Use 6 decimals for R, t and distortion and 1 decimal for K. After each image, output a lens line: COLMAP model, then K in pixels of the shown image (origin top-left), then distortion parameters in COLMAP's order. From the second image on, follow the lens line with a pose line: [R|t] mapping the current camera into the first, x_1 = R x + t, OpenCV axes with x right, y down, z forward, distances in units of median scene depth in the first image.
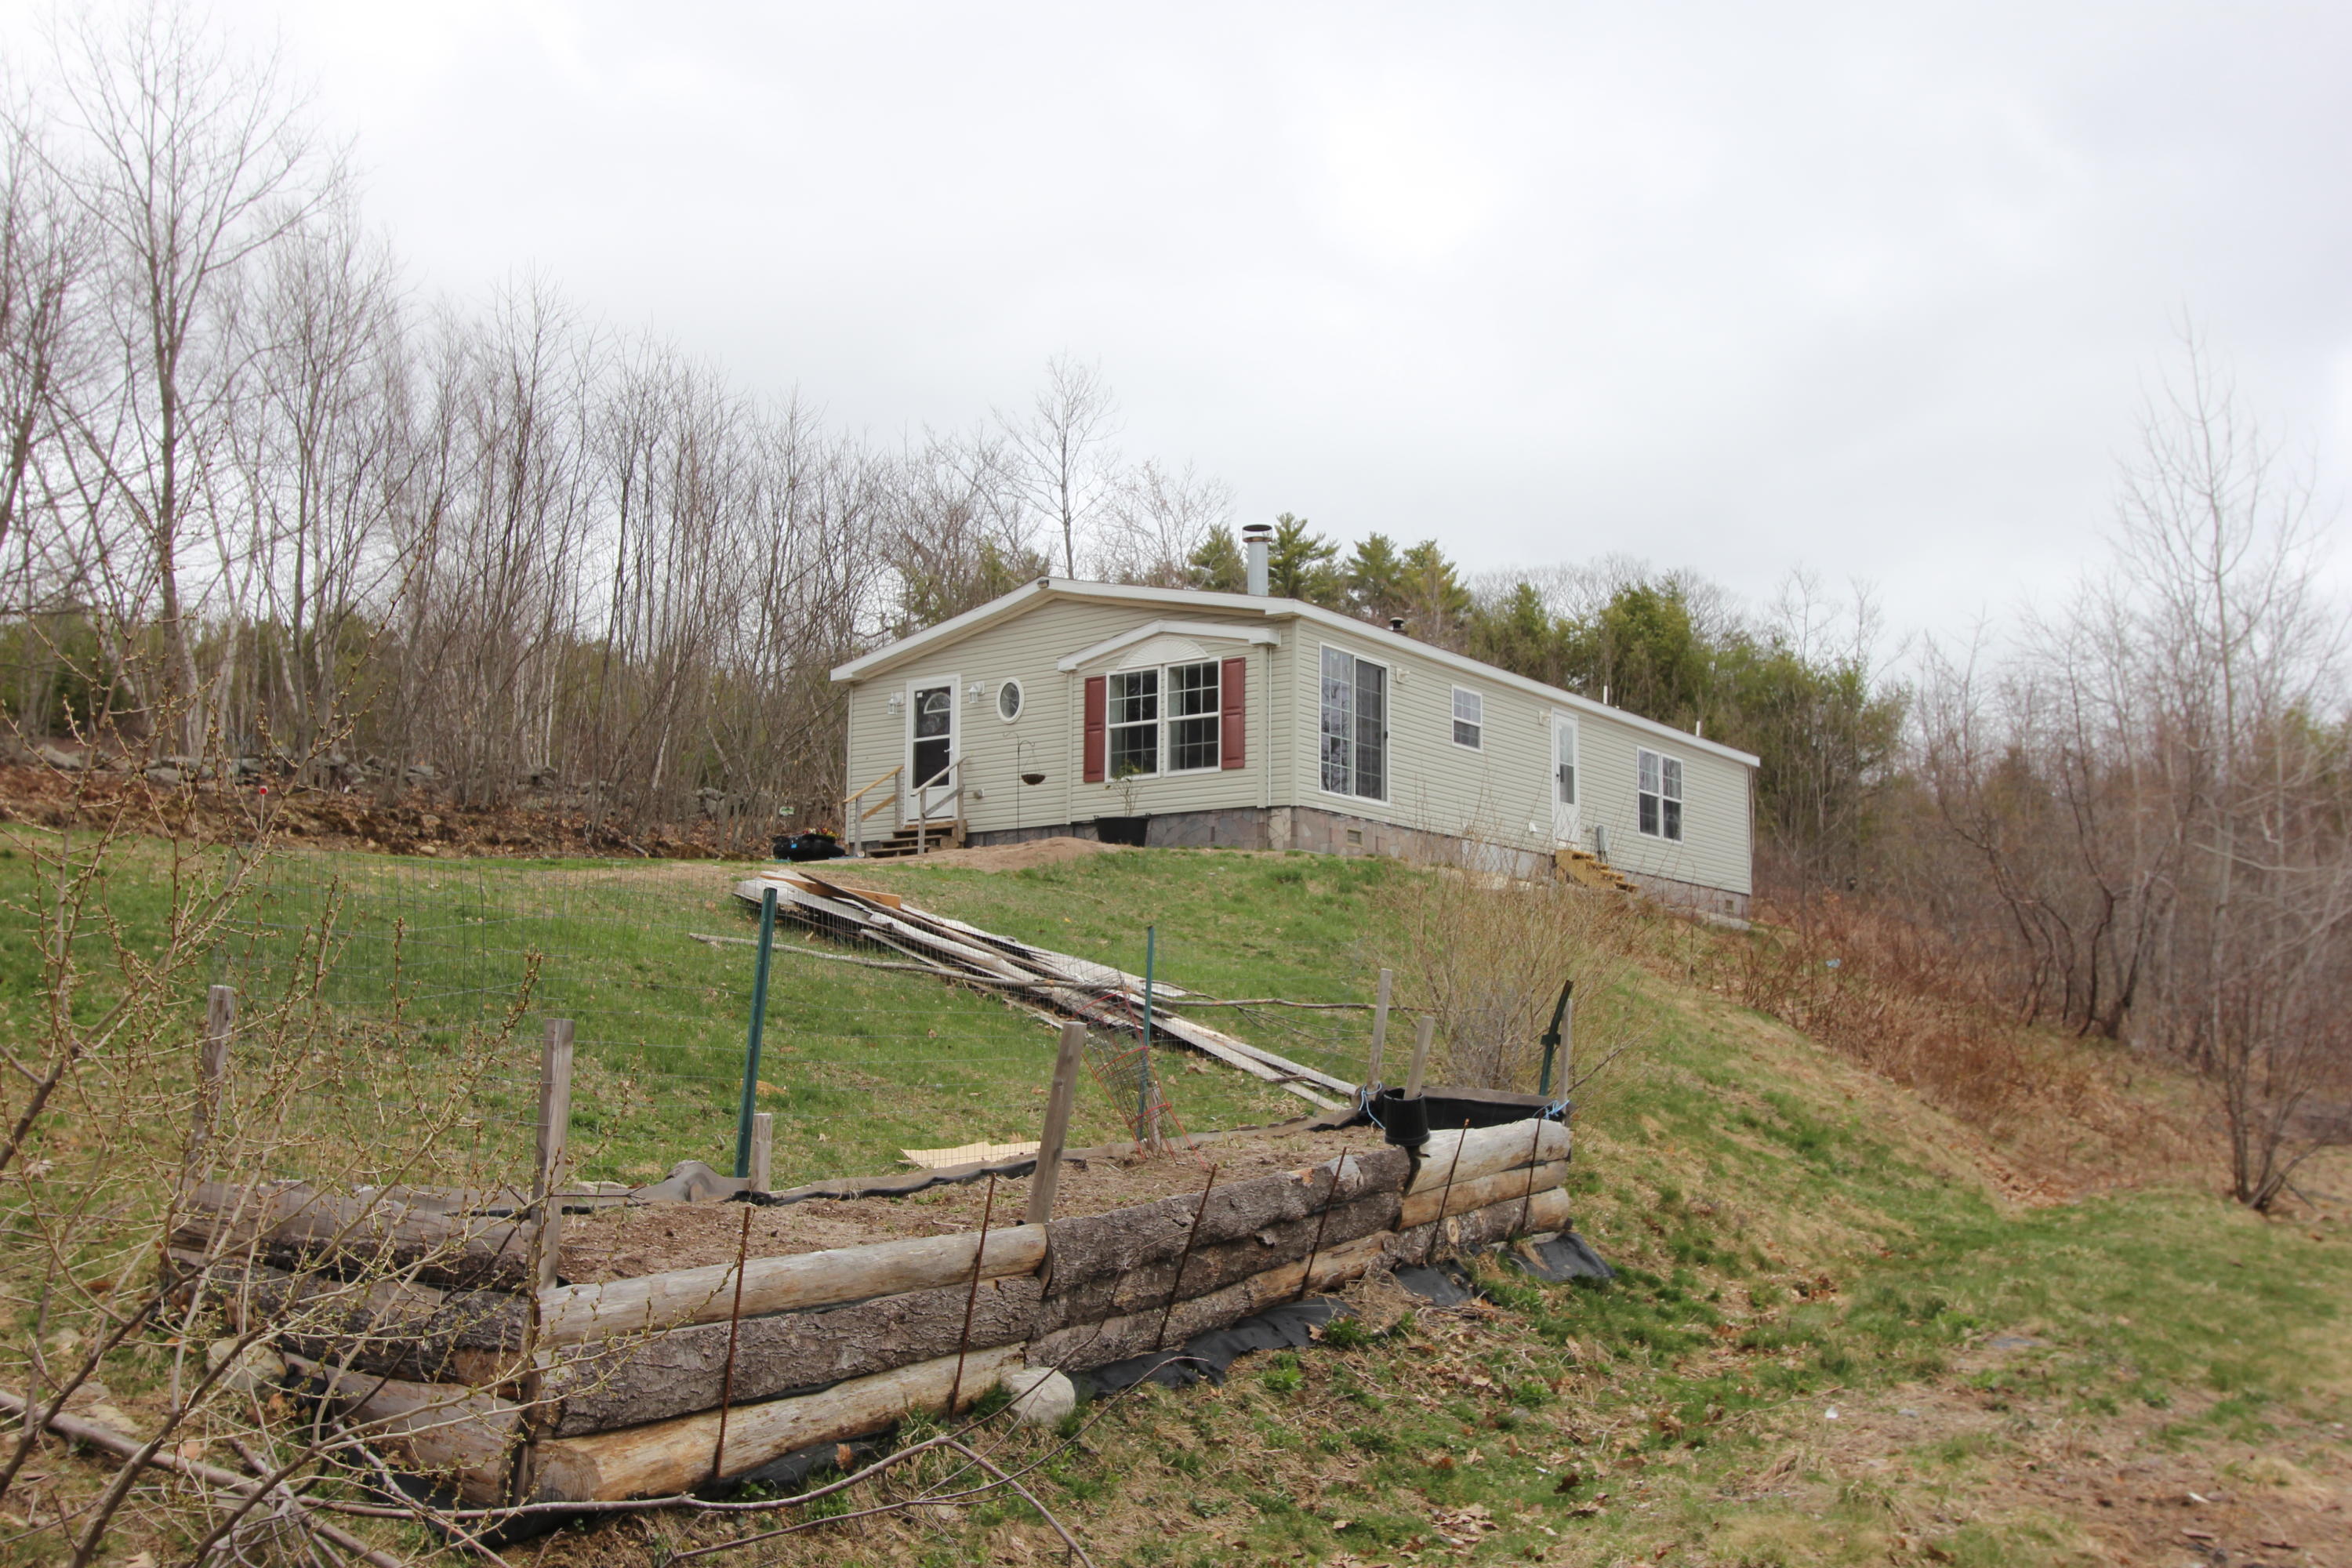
lens RADIAL K [[2211.5, 0, 1176.0], [0, 2211.5, 784.0], [0, 0, 1]] dist [-0.054584, 0.001796]
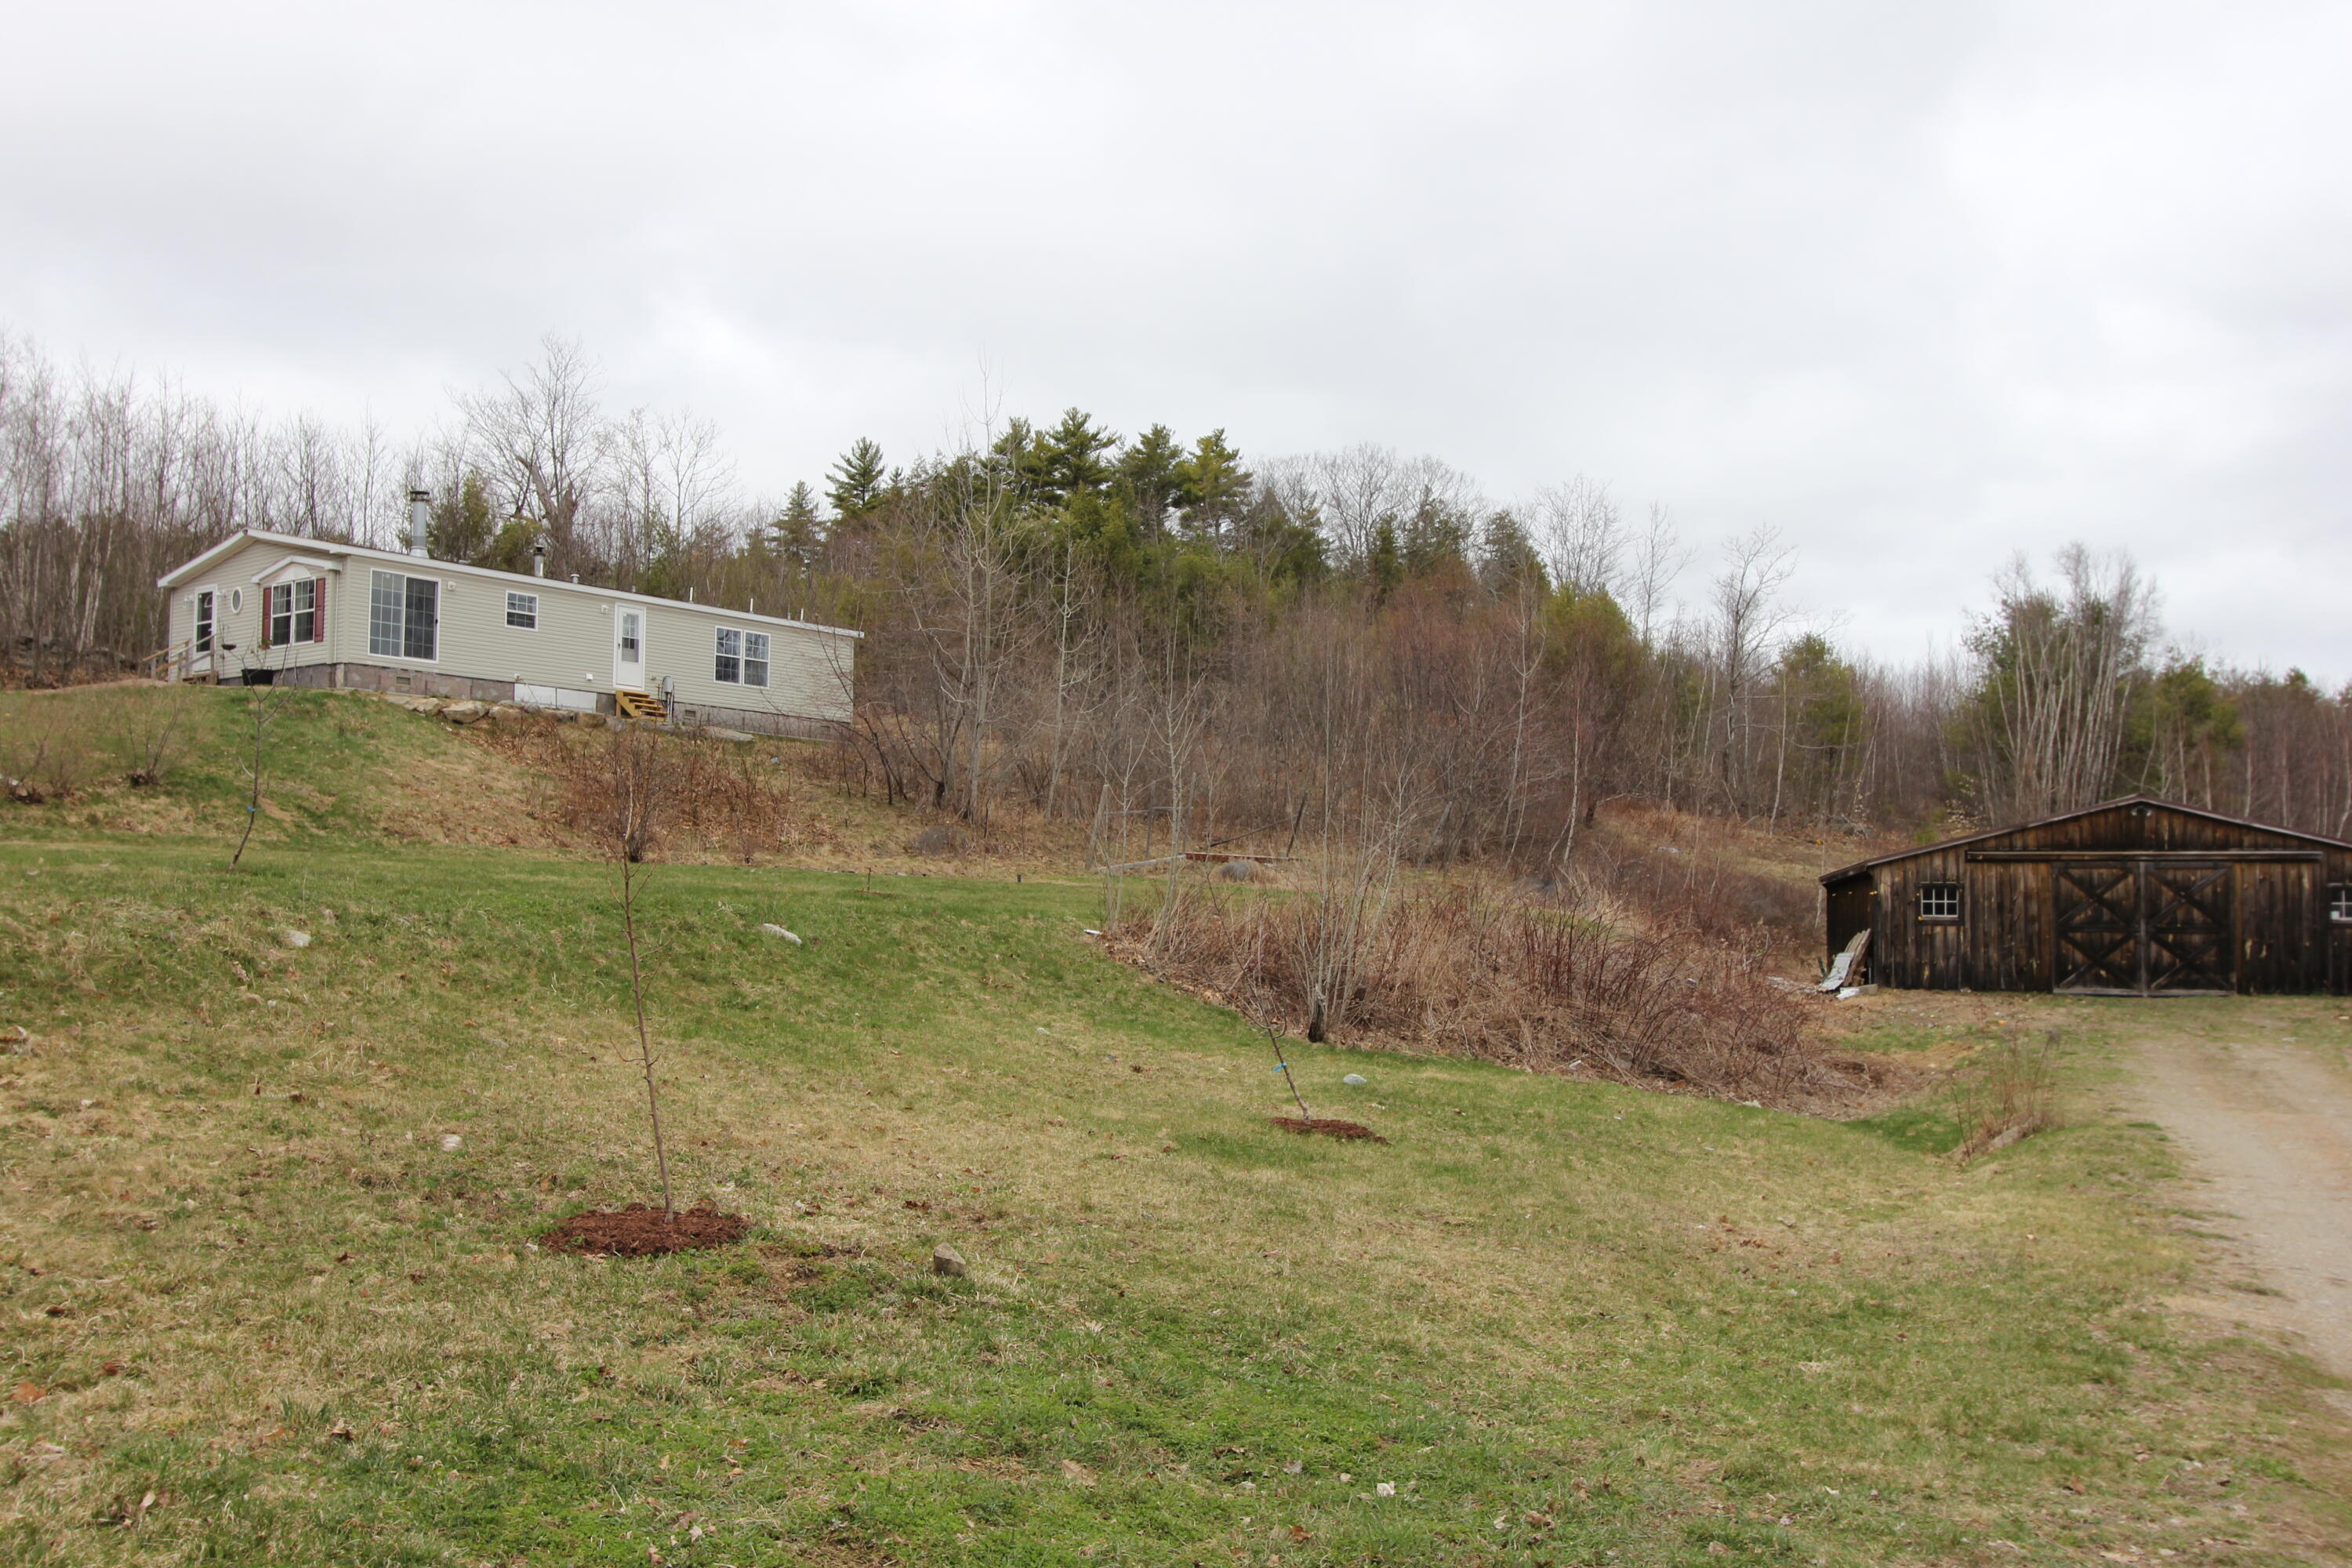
lens RADIAL K [[2187.9, 0, 1176.0], [0, 2187.9, 784.0], [0, 0, 1]] dist [-0.003592, 0.001149]
pose [[0.999646, 0.002036, -0.026509, 0.668305], [-0.000378, 0.998051, 0.062404, -0.002222], [0.026585, -0.062371, 0.997699, -0.637278]]
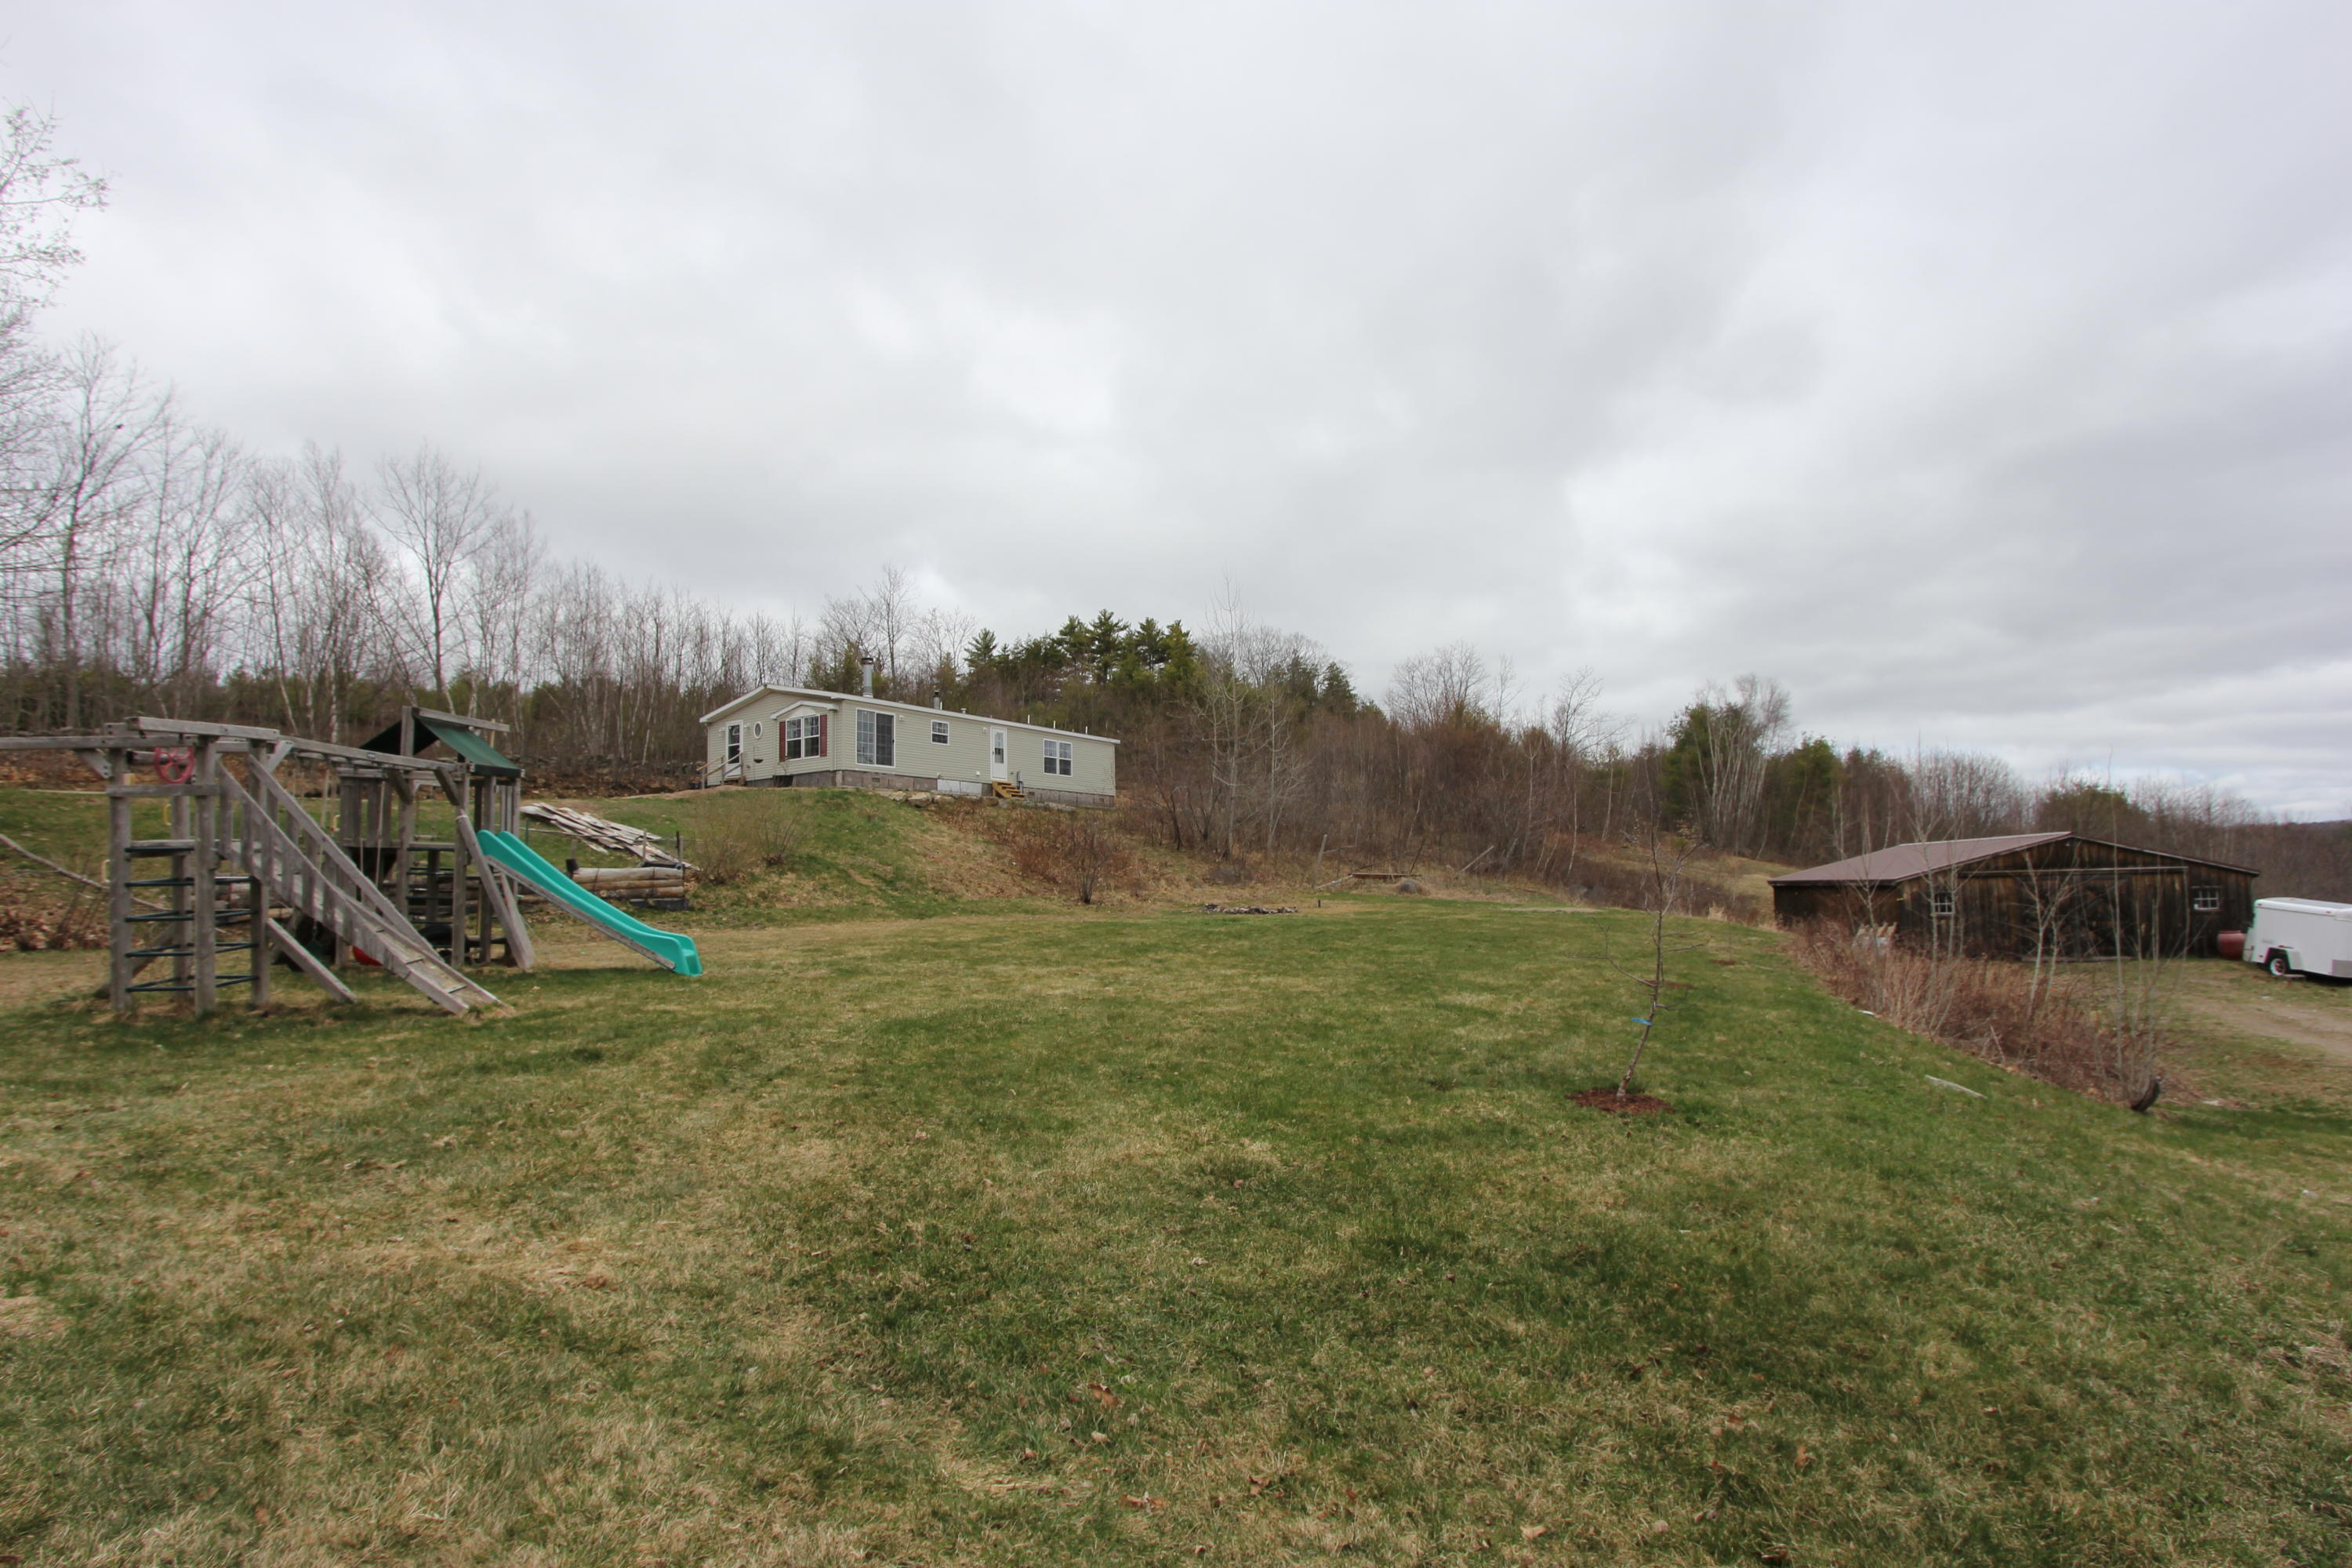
lens RADIAL K [[1142.1, 0, 1176.0], [0, 1142.1, 784.0], [0, 0, 1]] dist [-0.045225, -0.000043]
pose [[0.998923, -0.021855, 0.040927, 0.353358], [0.020107, 0.998888, 0.042652, -0.020800], [-0.041814, -0.041783, 0.998251, -0.354712]]
